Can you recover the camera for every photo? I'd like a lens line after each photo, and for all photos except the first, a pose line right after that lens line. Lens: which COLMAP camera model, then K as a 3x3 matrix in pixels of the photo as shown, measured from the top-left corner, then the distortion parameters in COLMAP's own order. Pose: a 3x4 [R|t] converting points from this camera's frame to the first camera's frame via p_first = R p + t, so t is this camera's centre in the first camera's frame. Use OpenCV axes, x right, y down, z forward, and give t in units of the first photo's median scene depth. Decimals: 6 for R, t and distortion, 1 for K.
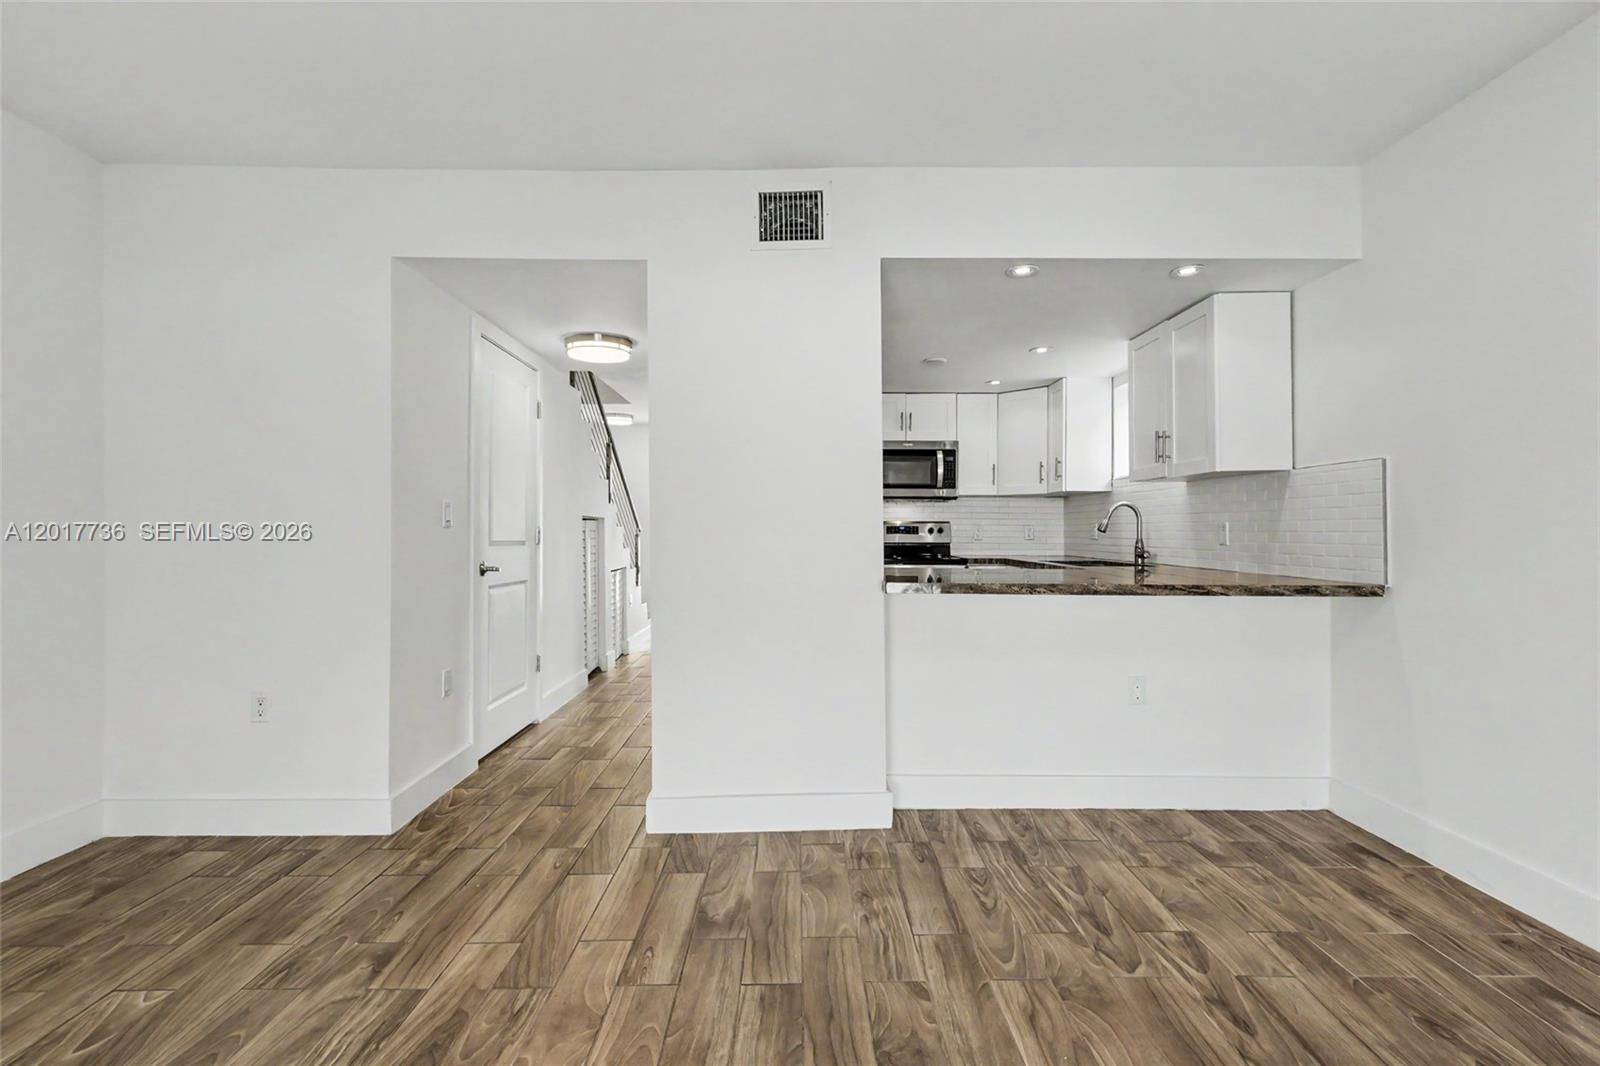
lens RADIAL K [[735.9, 0, 802.9], [0, 735.9, 530.3], [0, 0, 1]] dist [0.006363, -0.002667]
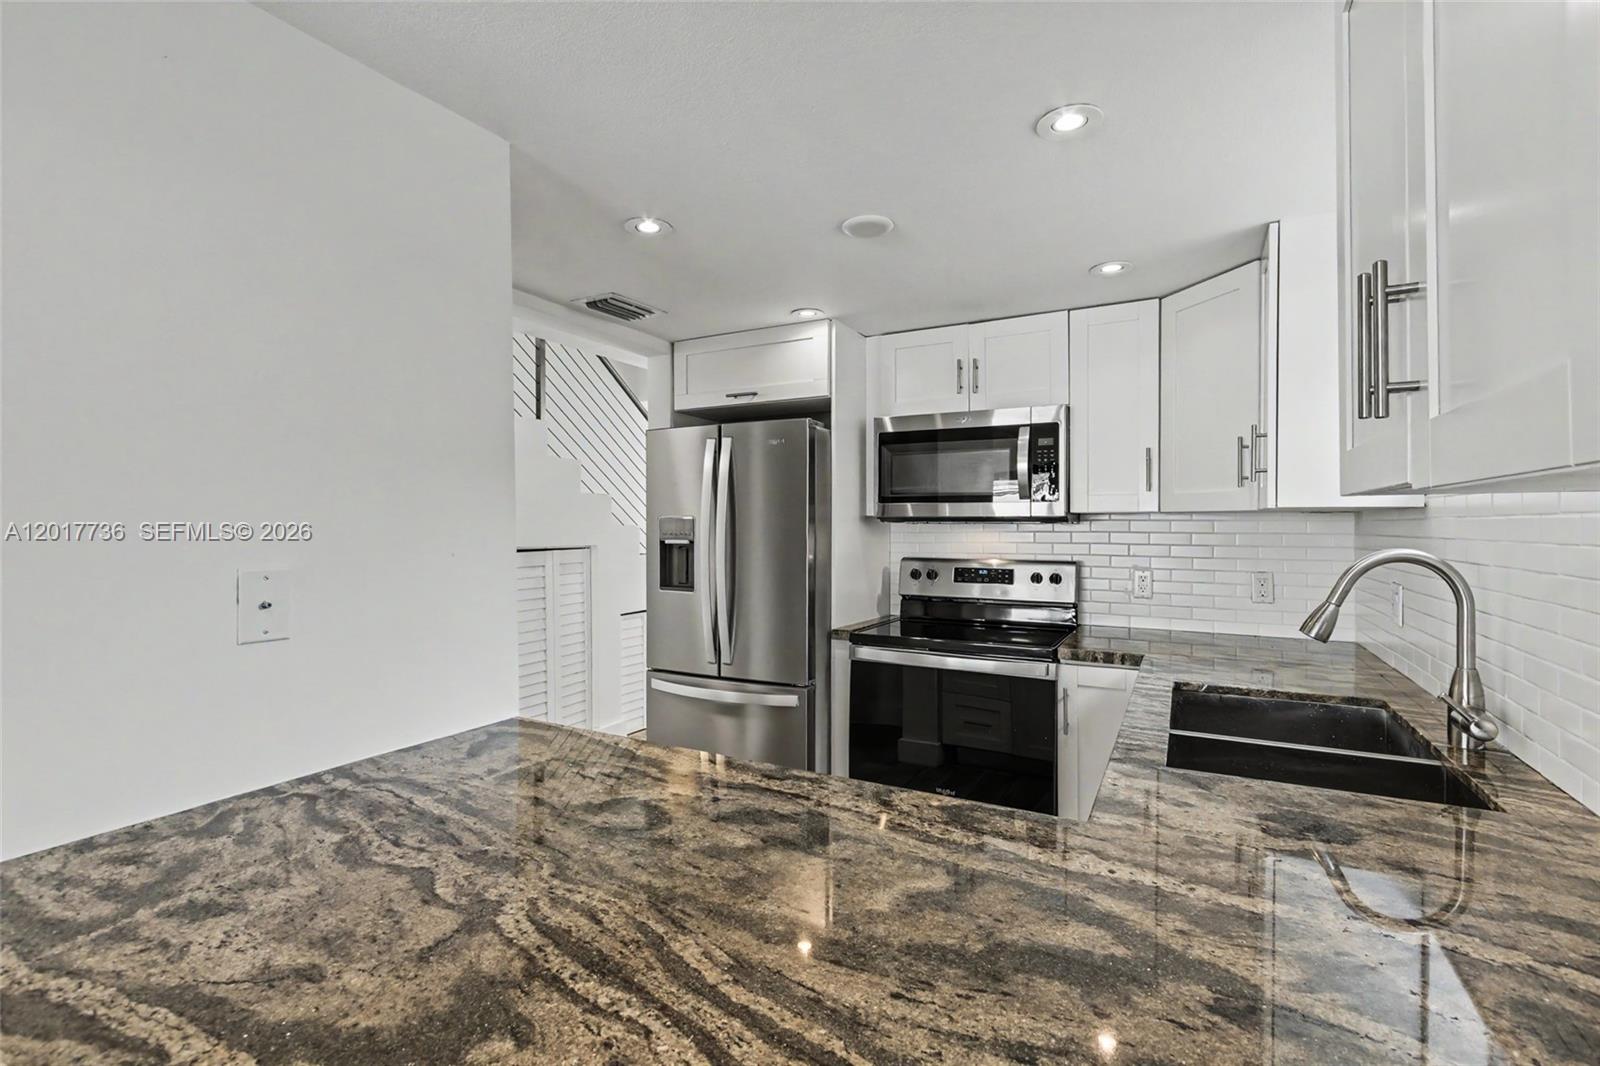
lens RADIAL K [[735.9, 0, 800.2], [0, 735.9, 535.7], [0, 0, 1]] dist [0.006363, -0.002667]
pose [[0.880564, 0.004943, -0.473901, 0.575795], [0.001052, 0.999923, 0.012385, -0.077503], [0.473926, -0.011405, 0.880491, 0.949751]]
